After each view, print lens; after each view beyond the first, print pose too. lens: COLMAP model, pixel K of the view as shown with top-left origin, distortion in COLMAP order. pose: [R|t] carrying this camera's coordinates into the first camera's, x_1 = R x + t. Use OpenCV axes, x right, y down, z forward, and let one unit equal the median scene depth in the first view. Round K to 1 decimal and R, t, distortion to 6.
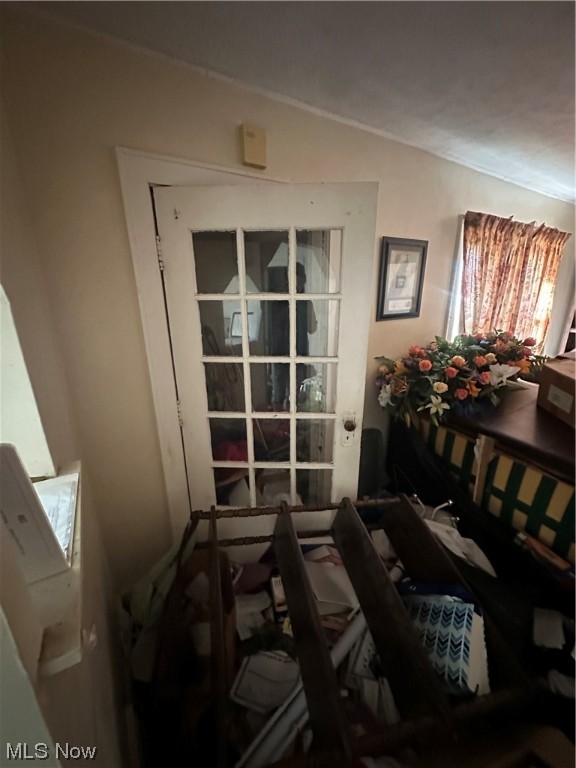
lens RADIAL K [[307.4, 0, 288.0], [0, 307.4, 384.0], [0, 0, 1]] dist [0.001191, 0.000192]
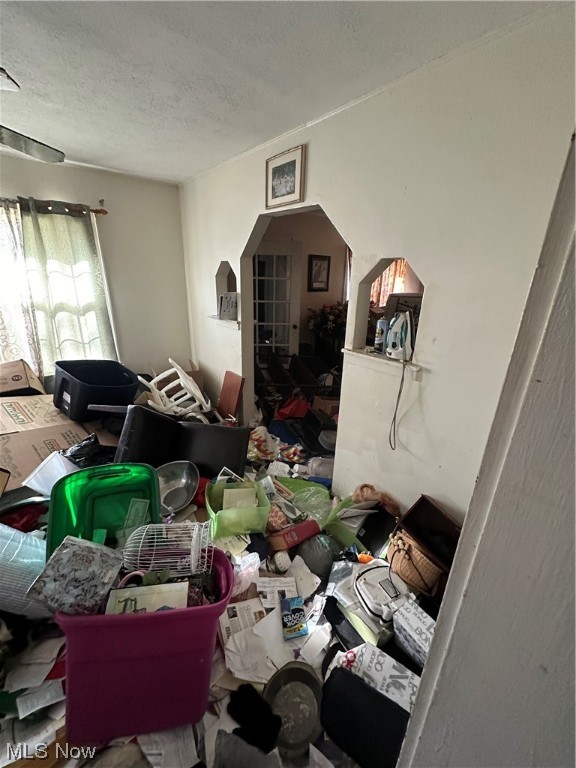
lens RADIAL K [[307.4, 0, 288.0], [0, 307.4, 384.0], [0, 0, 1]] dist [0.001191, 0.000192]
pose [[0.990735, -0.015834, 0.134882, -0.180072], [0.012136, 0.999529, 0.028194, 0.428775], [-0.135265, -0.026296, 0.990461, -1.301292]]
